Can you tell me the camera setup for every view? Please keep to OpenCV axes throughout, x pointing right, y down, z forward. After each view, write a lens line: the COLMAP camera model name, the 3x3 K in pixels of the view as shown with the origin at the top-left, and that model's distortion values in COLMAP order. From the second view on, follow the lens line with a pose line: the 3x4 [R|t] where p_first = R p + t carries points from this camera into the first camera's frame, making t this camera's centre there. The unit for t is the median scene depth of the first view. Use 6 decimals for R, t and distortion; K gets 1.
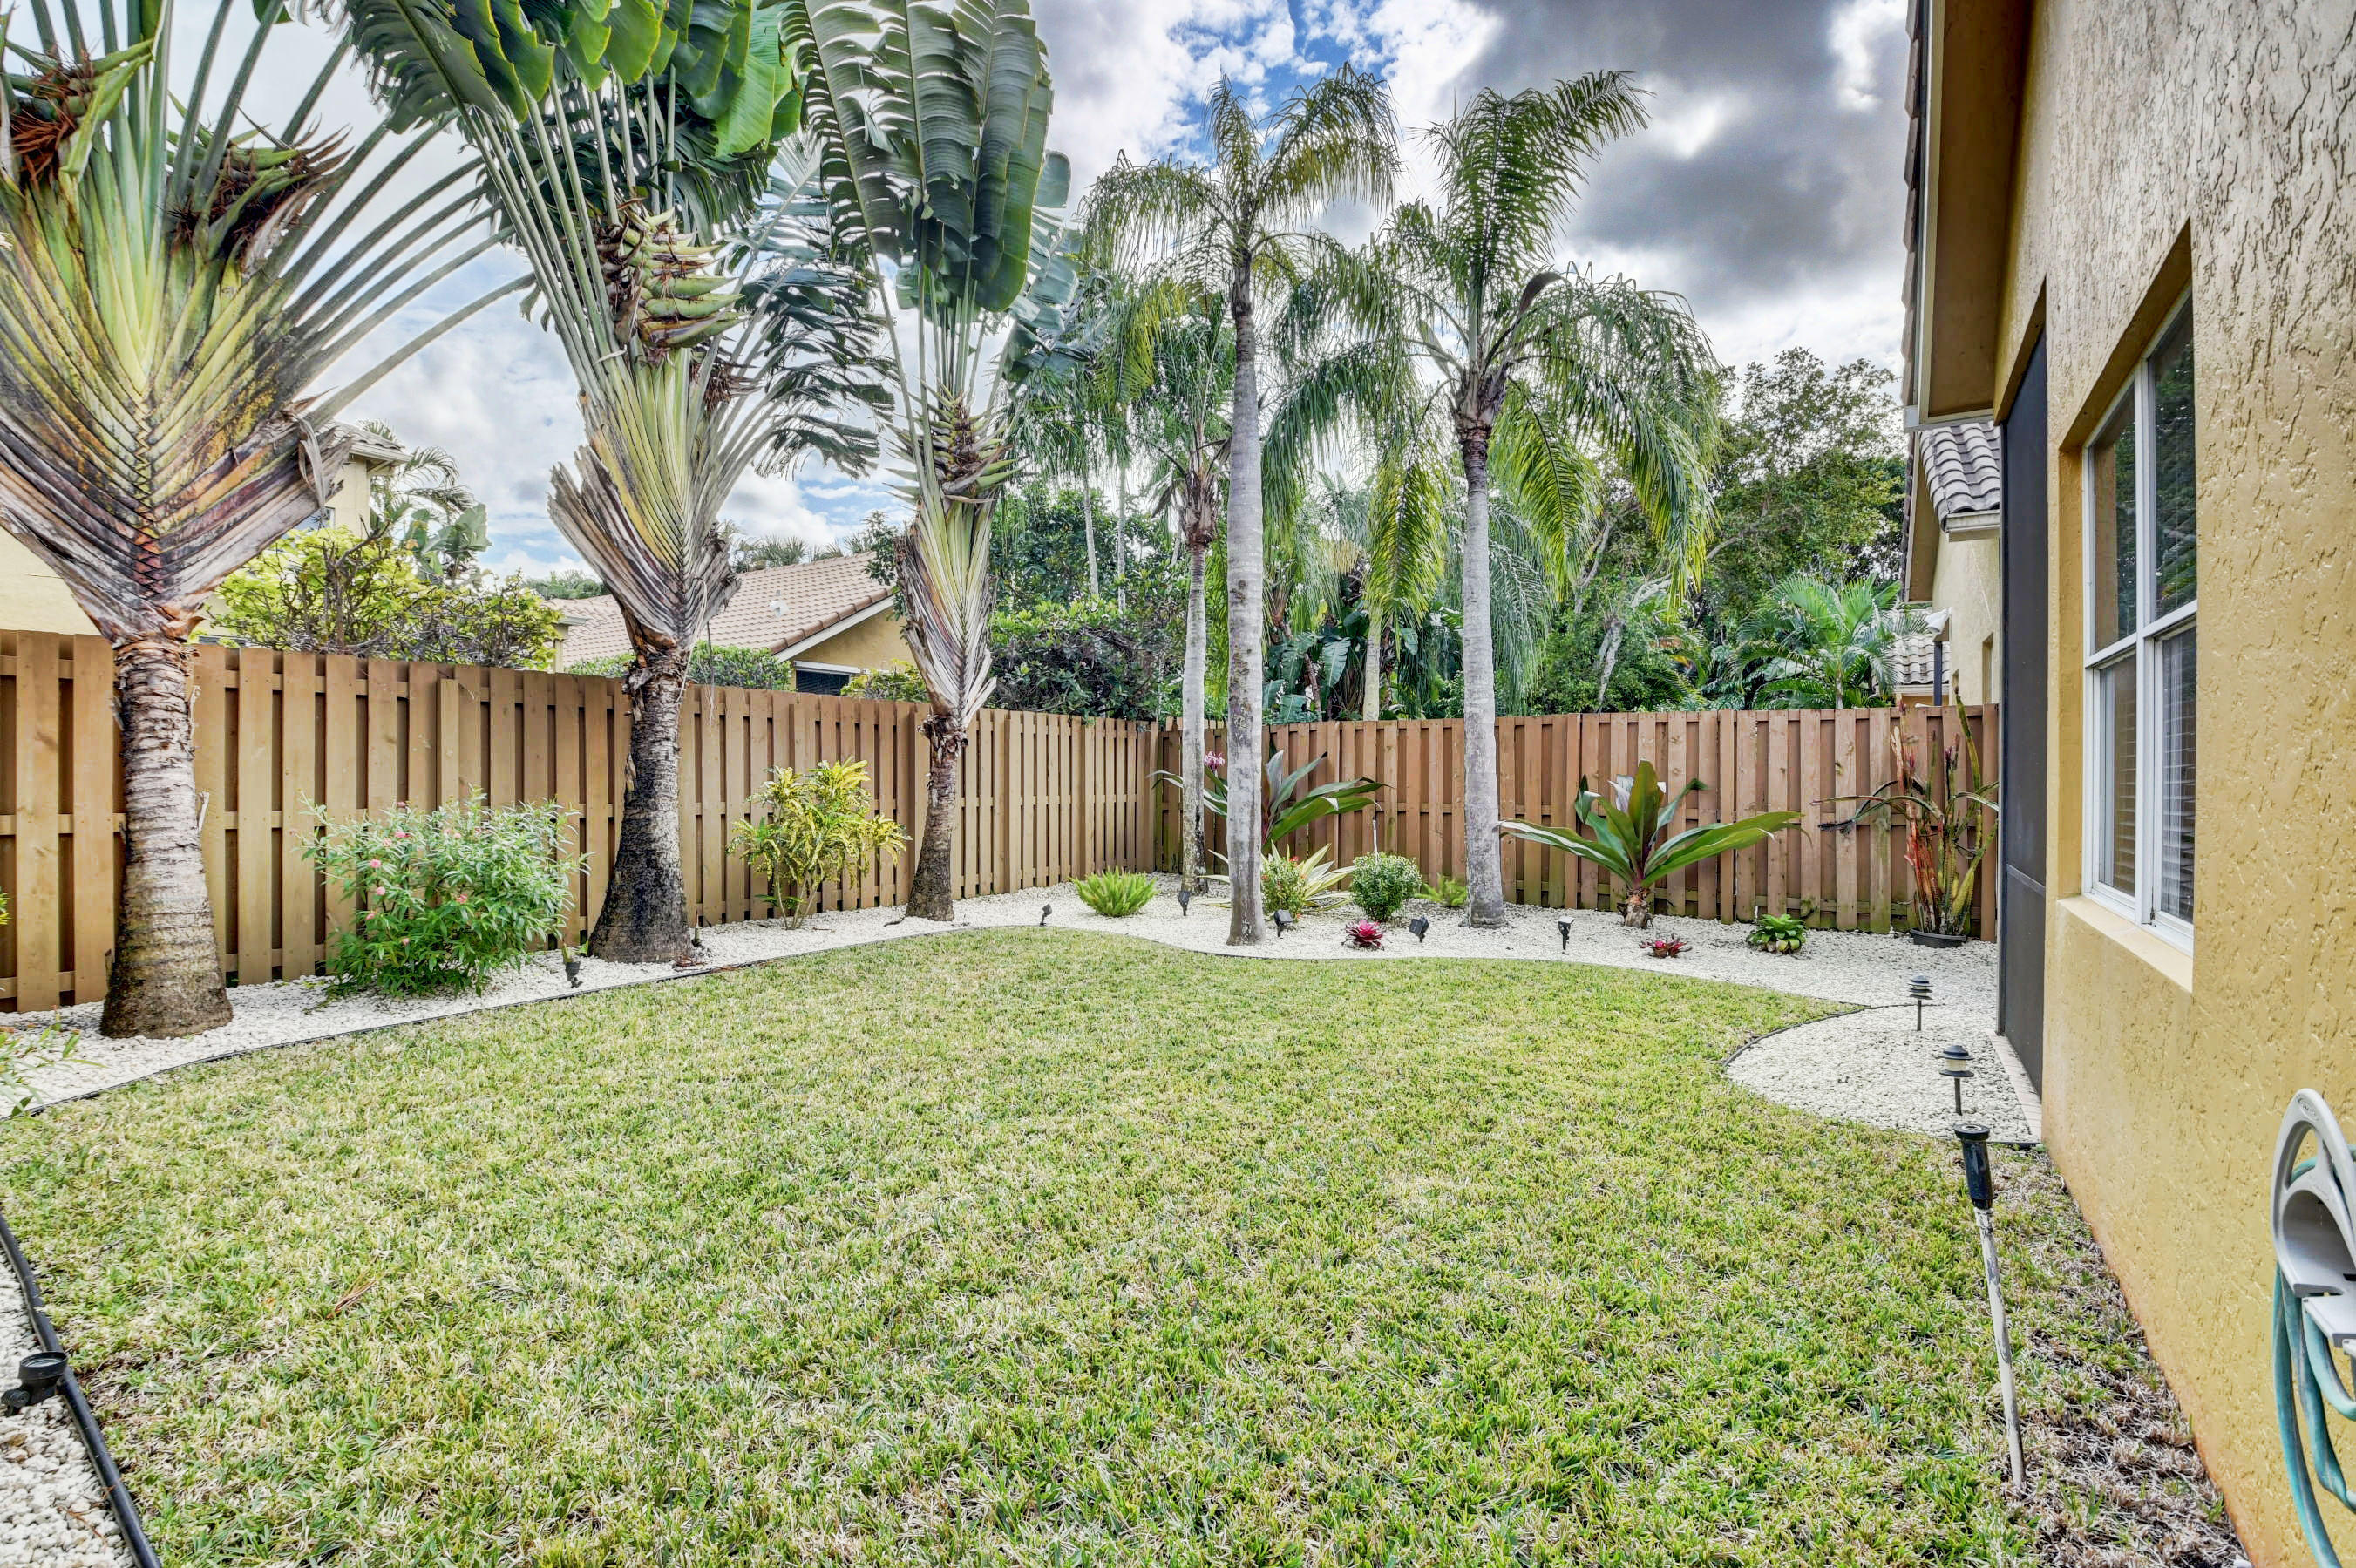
lens RADIAL K [[1050.1, 0, 1173.2], [0, 1050.1, 771.6], [0, 0, 1]] dist [-0.001360, -0.011183]
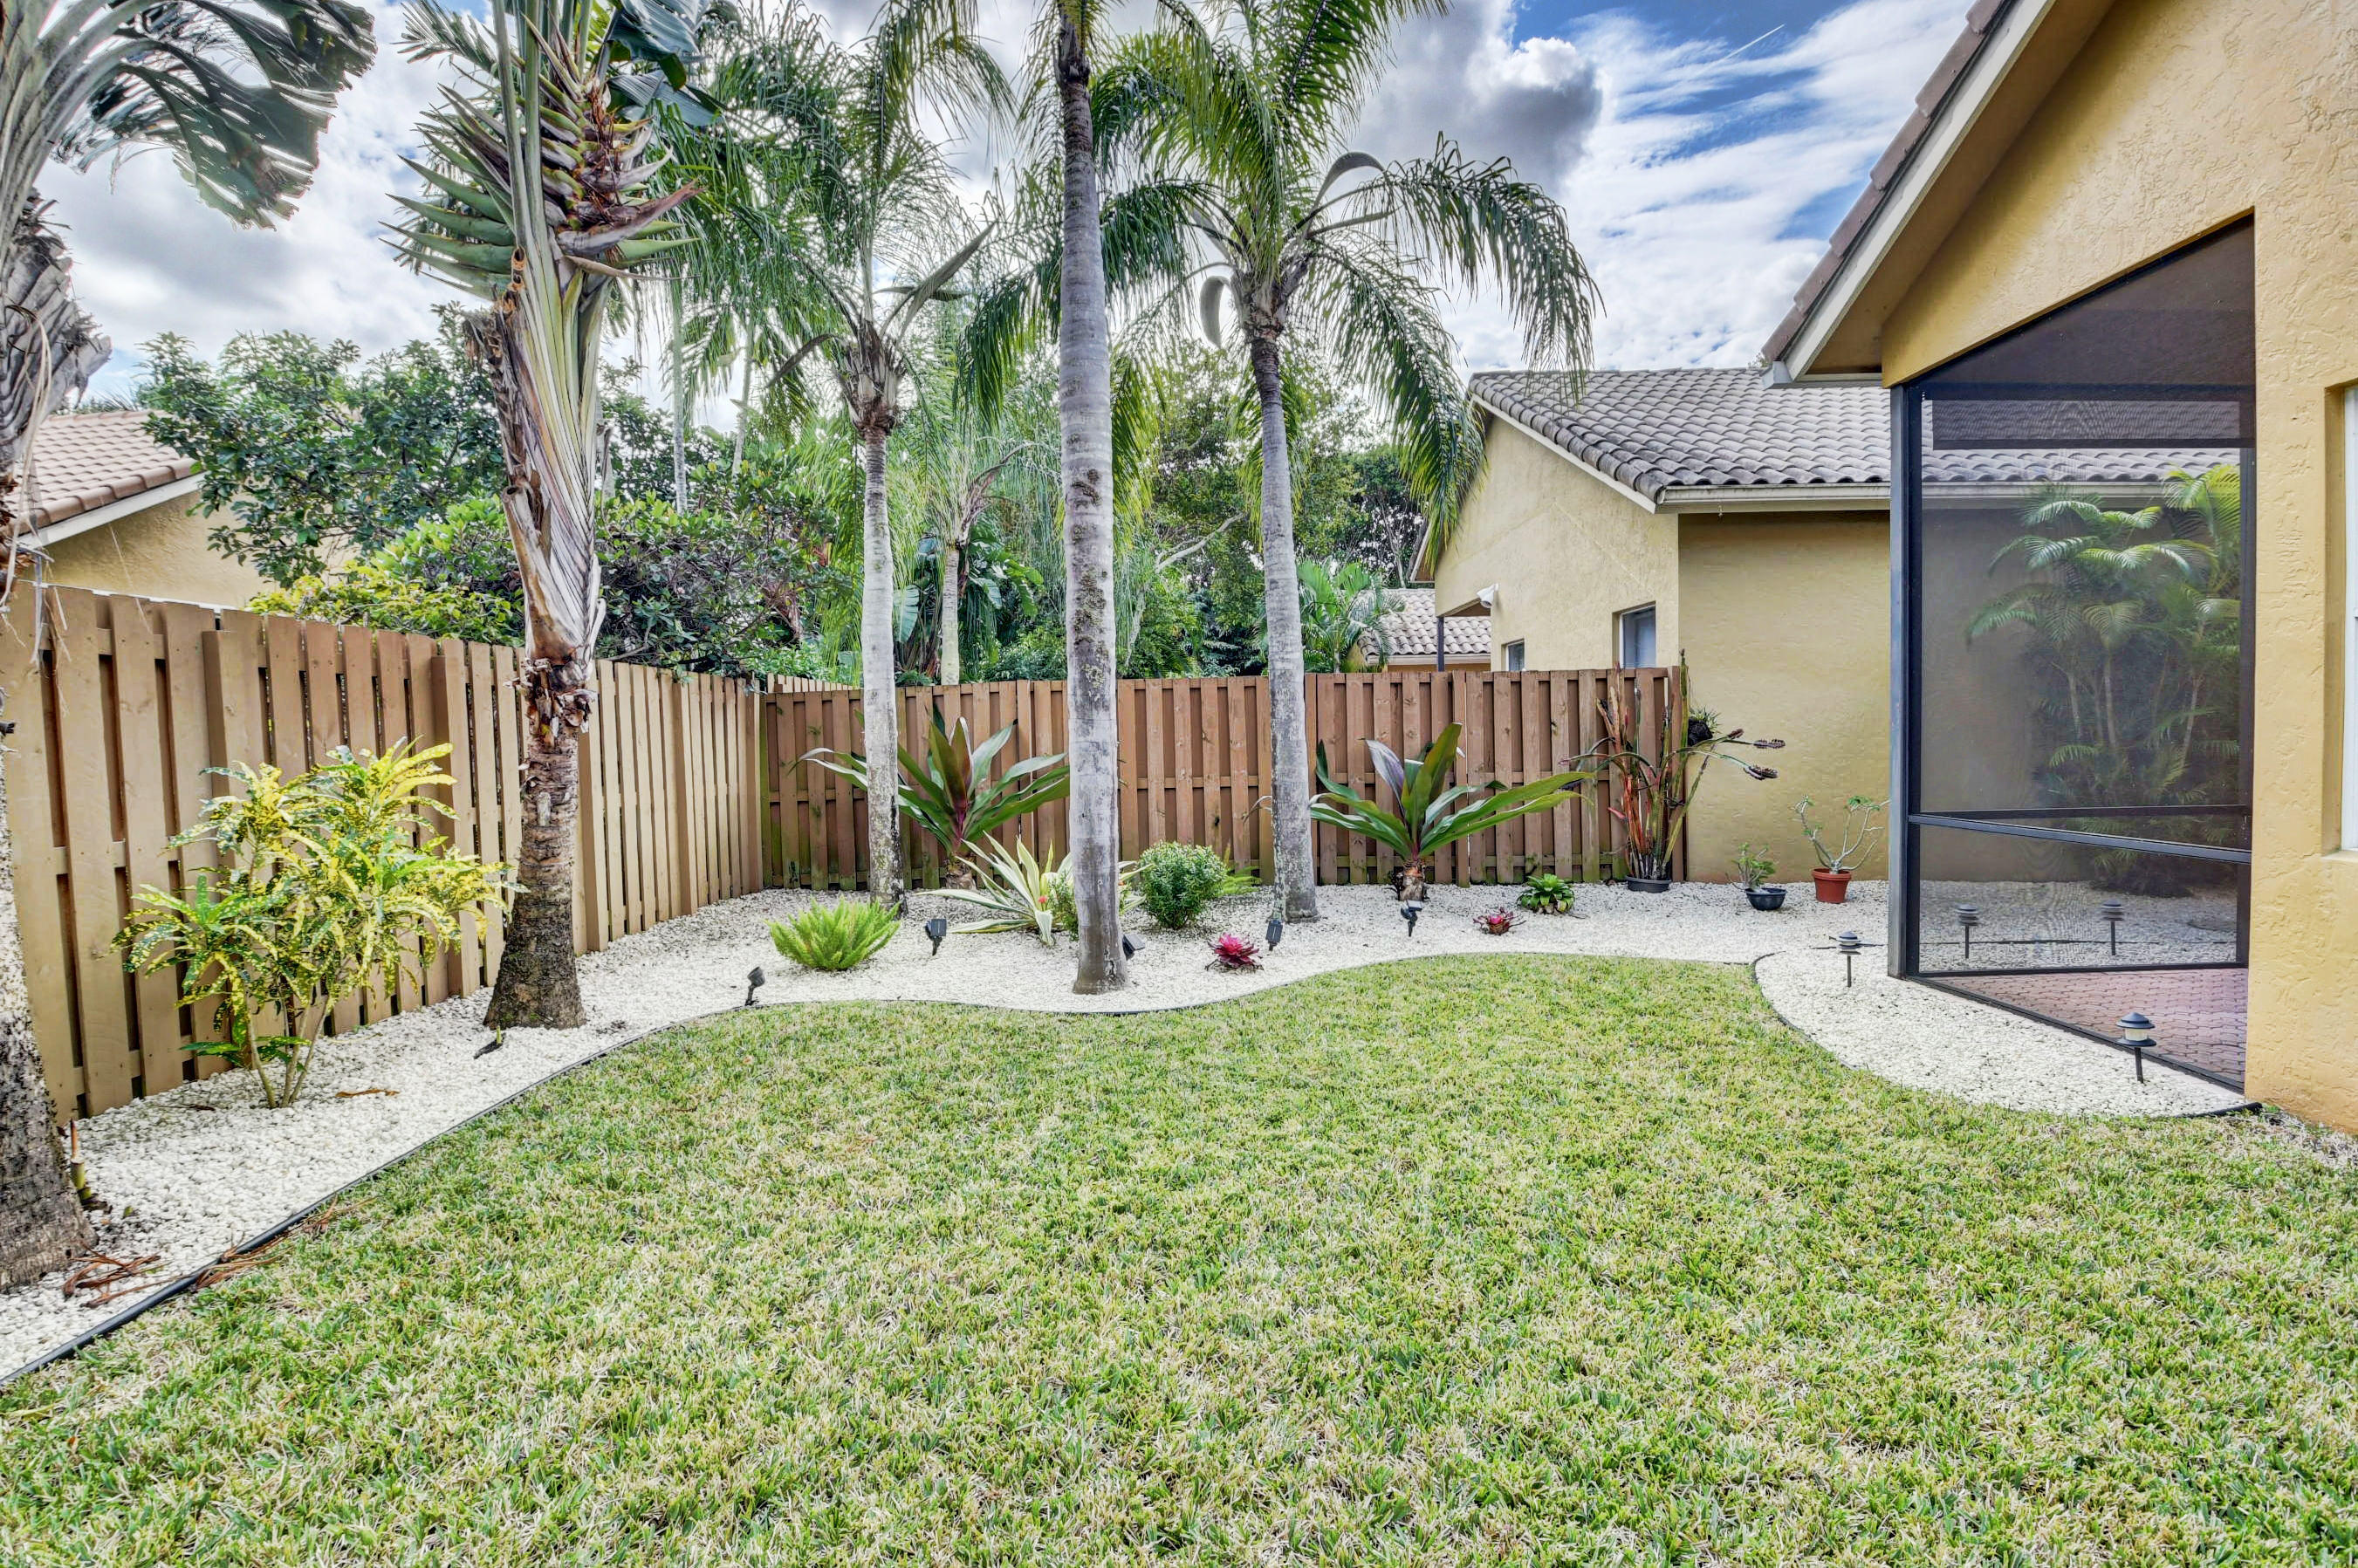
lens RADIAL K [[1043.9, 0, 1175.2], [0, 1043.9, 773.8], [0, 0, 1]] dist [0.017743, -0.030699]
pose [[0.833687, -0.041542, 0.550673, -0.251115], [0.024404, 0.998964, 0.038414, -0.006601], [-0.551698, -0.018587, 0.833837, 0.351047]]
